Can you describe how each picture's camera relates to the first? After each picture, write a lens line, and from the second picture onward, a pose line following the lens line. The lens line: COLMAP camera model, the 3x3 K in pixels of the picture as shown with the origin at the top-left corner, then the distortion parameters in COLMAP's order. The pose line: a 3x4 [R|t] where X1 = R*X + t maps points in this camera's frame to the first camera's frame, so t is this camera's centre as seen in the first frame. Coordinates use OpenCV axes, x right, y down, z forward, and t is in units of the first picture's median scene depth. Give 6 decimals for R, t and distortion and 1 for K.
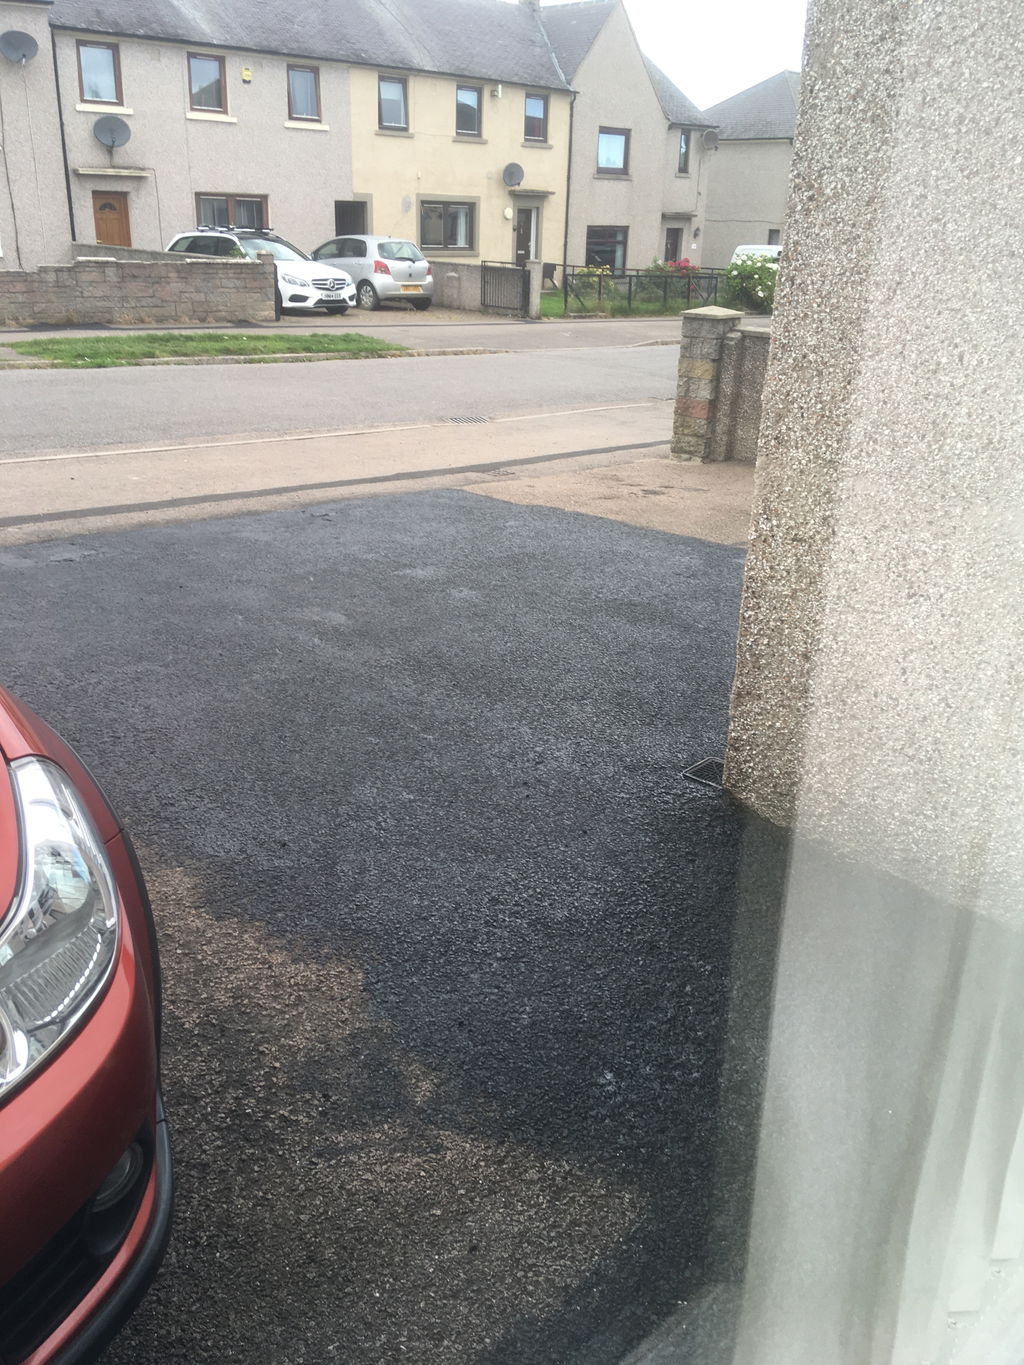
lens RADIAL K [[1112.9, 0, 512.0], [0, 1112.9, 682.5], [0, 0, 1]] dist [0.094170, -0.124273]
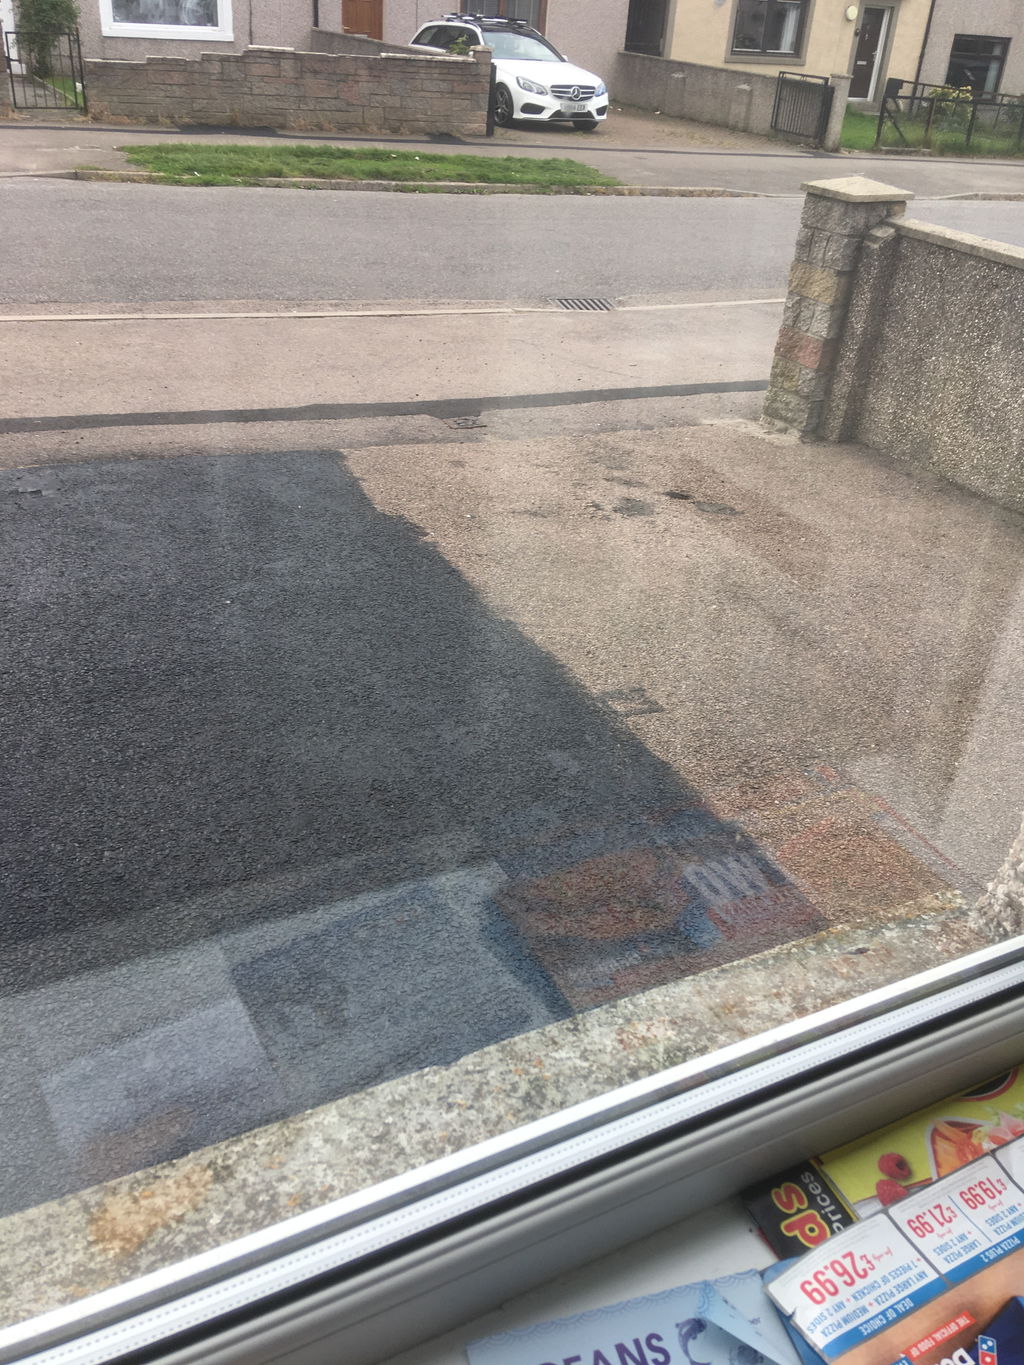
lens RADIAL K [[1112.9, 0, 512.0], [0, 1112.9, 682.5], [0, 0, 1]] dist [0.094170, -0.124273]
pose [[0.953630, 0.182982, -0.238973, 0.088264], [-0.147204, 0.976085, 0.159967, -0.065611], [0.262529, -0.117371, 0.957759, 0.161292]]
